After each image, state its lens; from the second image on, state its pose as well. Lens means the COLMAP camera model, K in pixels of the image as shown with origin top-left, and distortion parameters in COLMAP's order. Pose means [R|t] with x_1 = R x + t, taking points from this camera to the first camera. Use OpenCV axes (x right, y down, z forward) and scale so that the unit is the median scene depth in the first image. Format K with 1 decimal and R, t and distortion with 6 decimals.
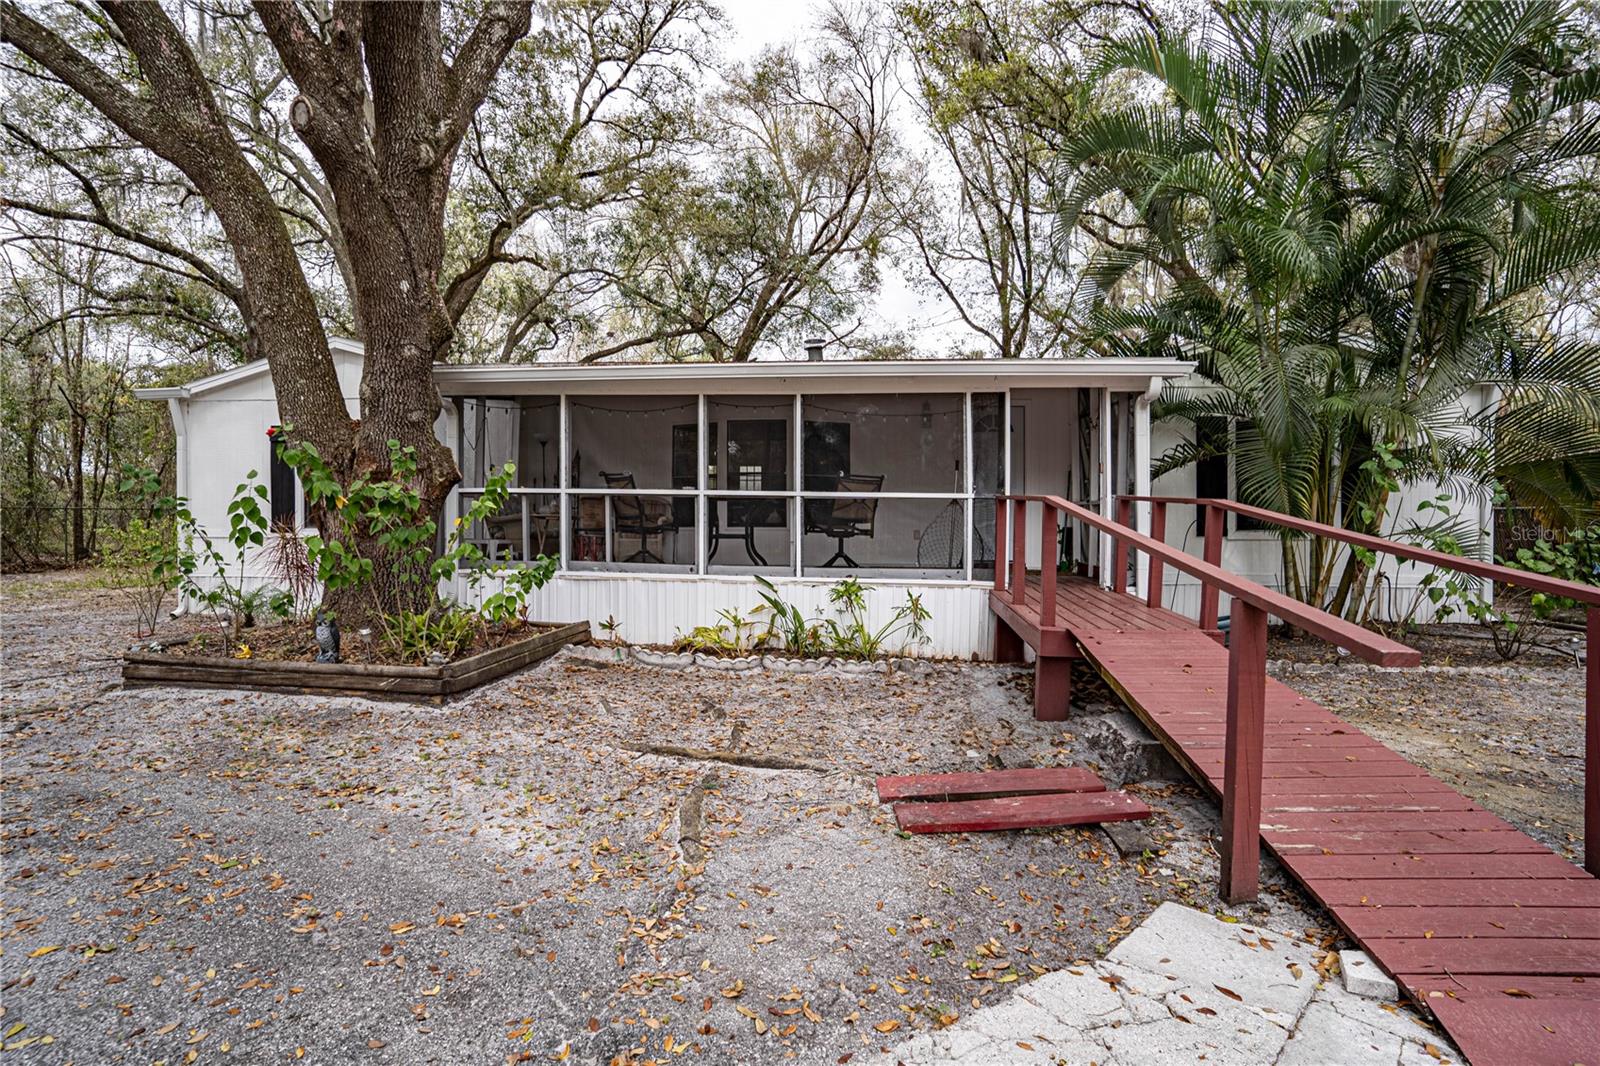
lens RADIAL K [[902.7, 0, 799.6], [0, 902.7, 520.1], [0, 0, 1]] dist [-0.000579, 0.000053]
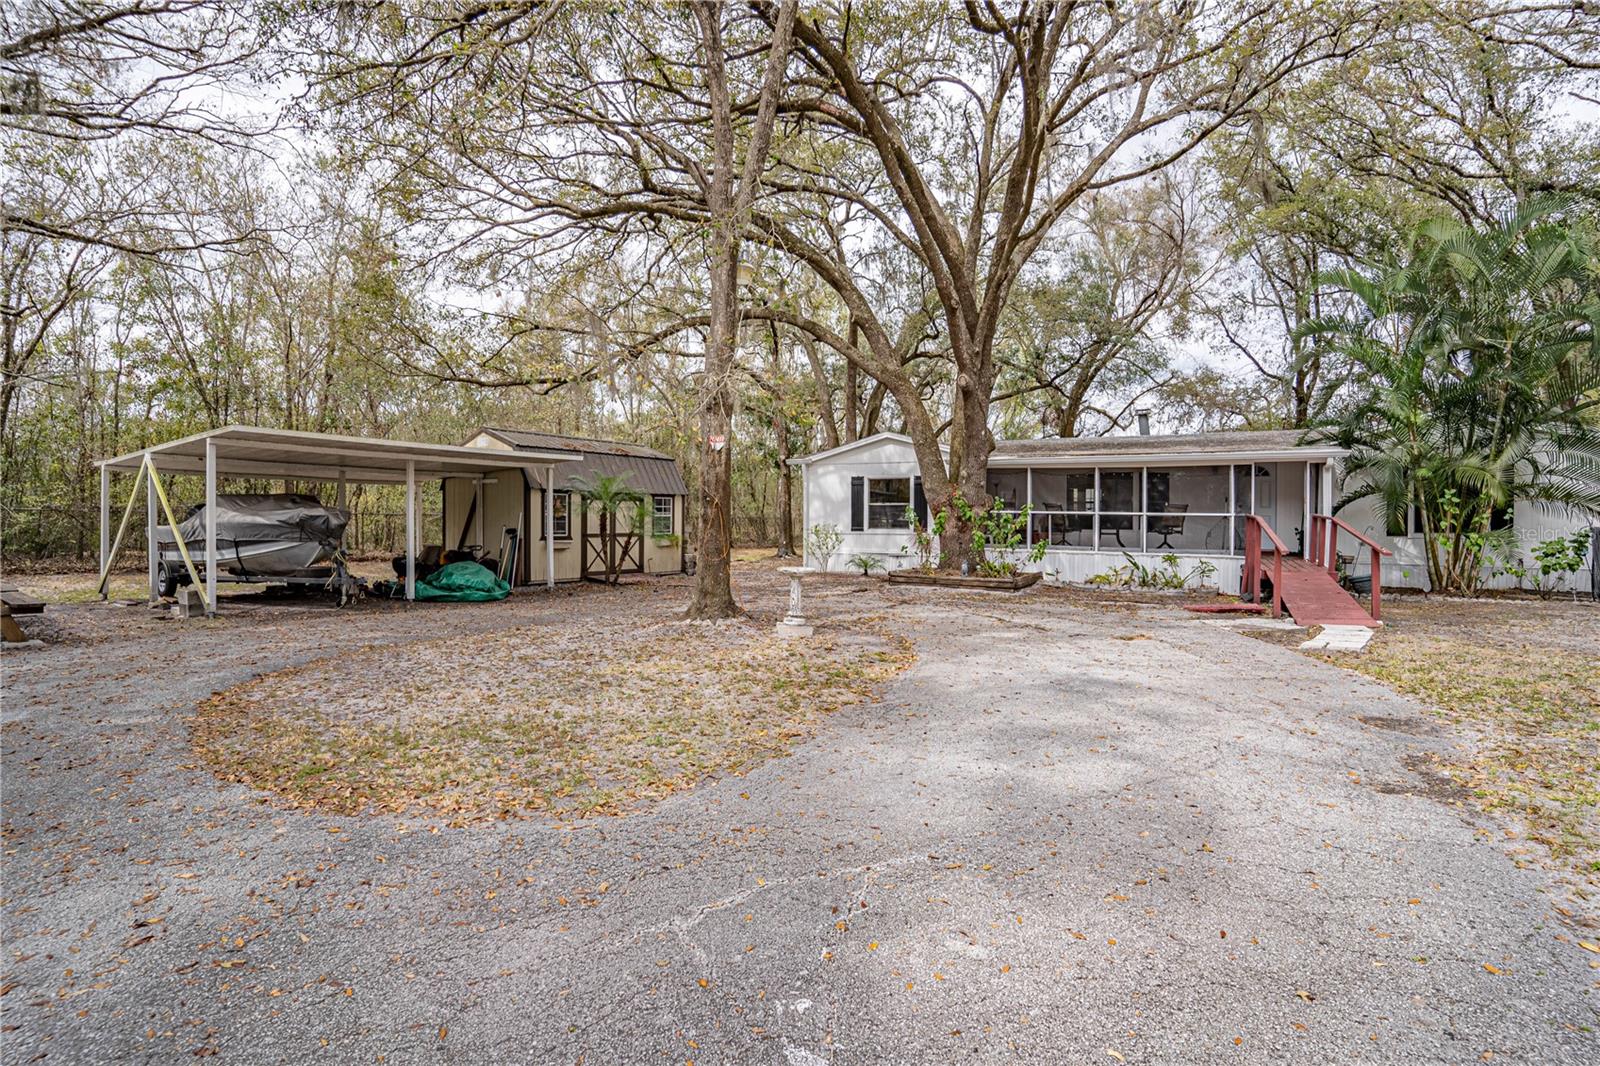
lens RADIAL K [[902.7, 0, 799.6], [0, 902.7, 520.1], [0, 0, 1]] dist [-0.000579, 0.000053]
pose [[0.948341, 0.001051, -0.317252, -0.097955], [-0.002452, 0.999989, -0.004017, -0.003406], [0.317244, 0.004587, 0.948333, -1.284659]]
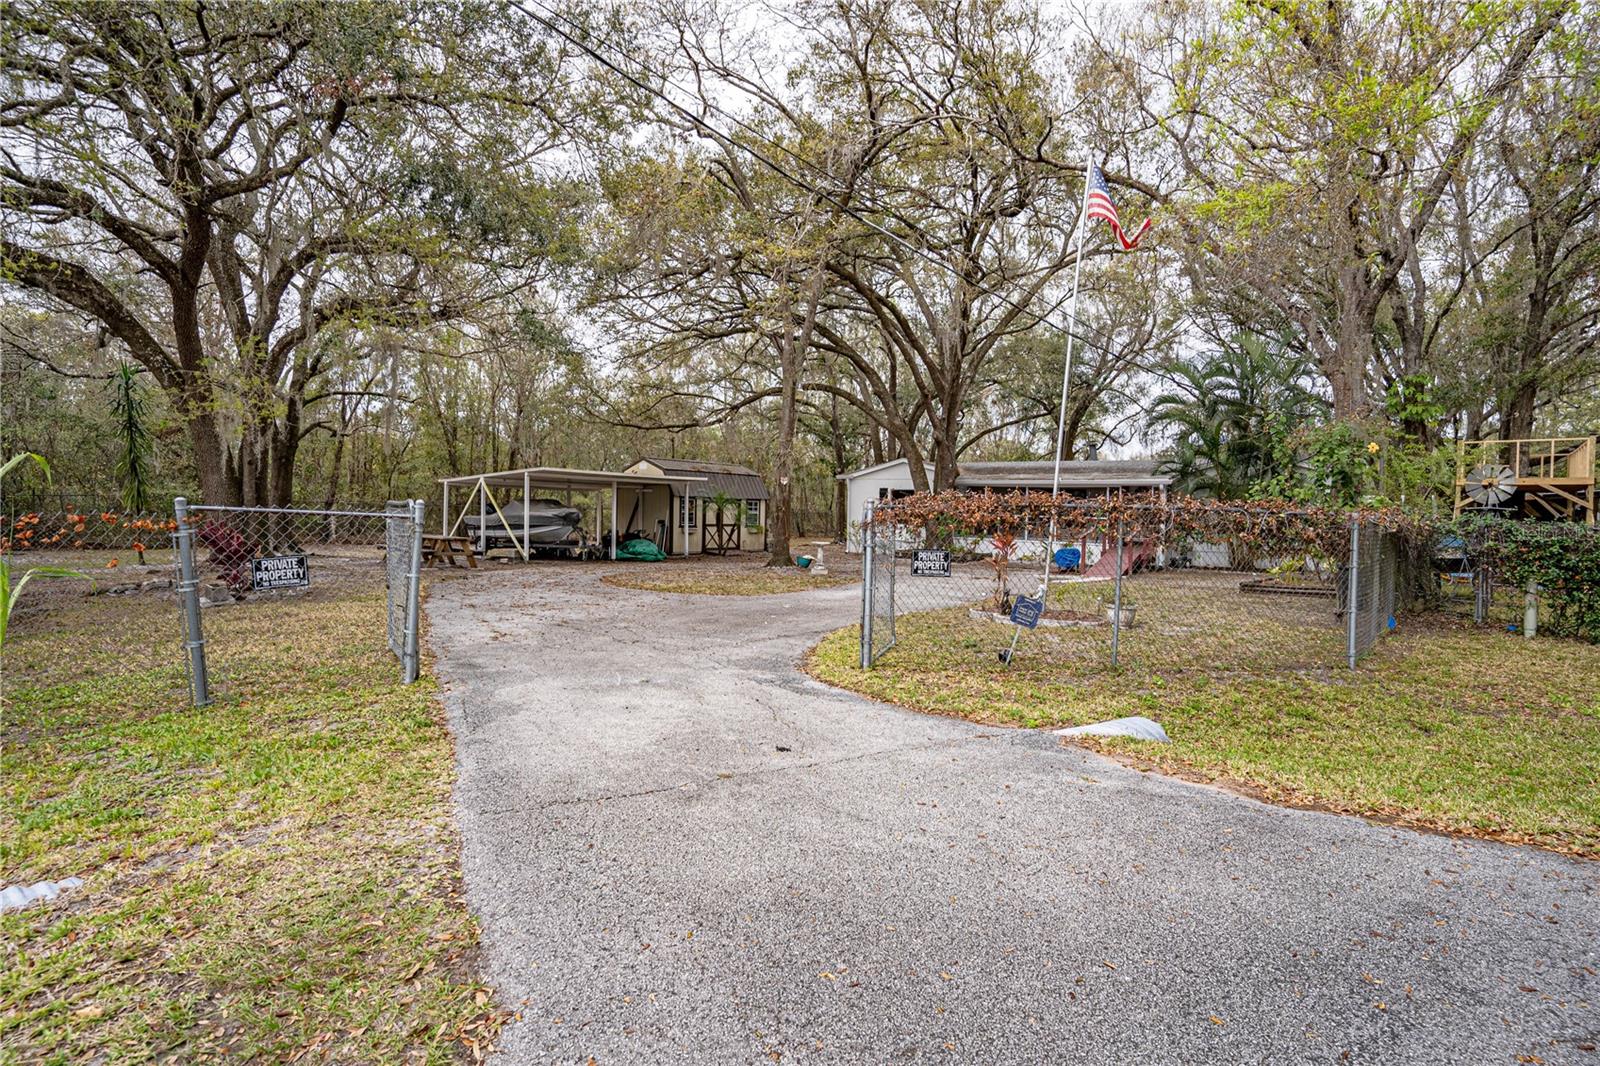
lens RADIAL K [[902.7, 0, 799.6], [0, 902.7, 520.1], [0, 0, 1]] dist [-0.000579, 0.000053]
pose [[0.915786, 0.014500, -0.401404, 0.406690], [-0.014854, 0.999887, 0.002229, -0.006465], [0.401391, 0.003921, 0.915898, -2.331499]]
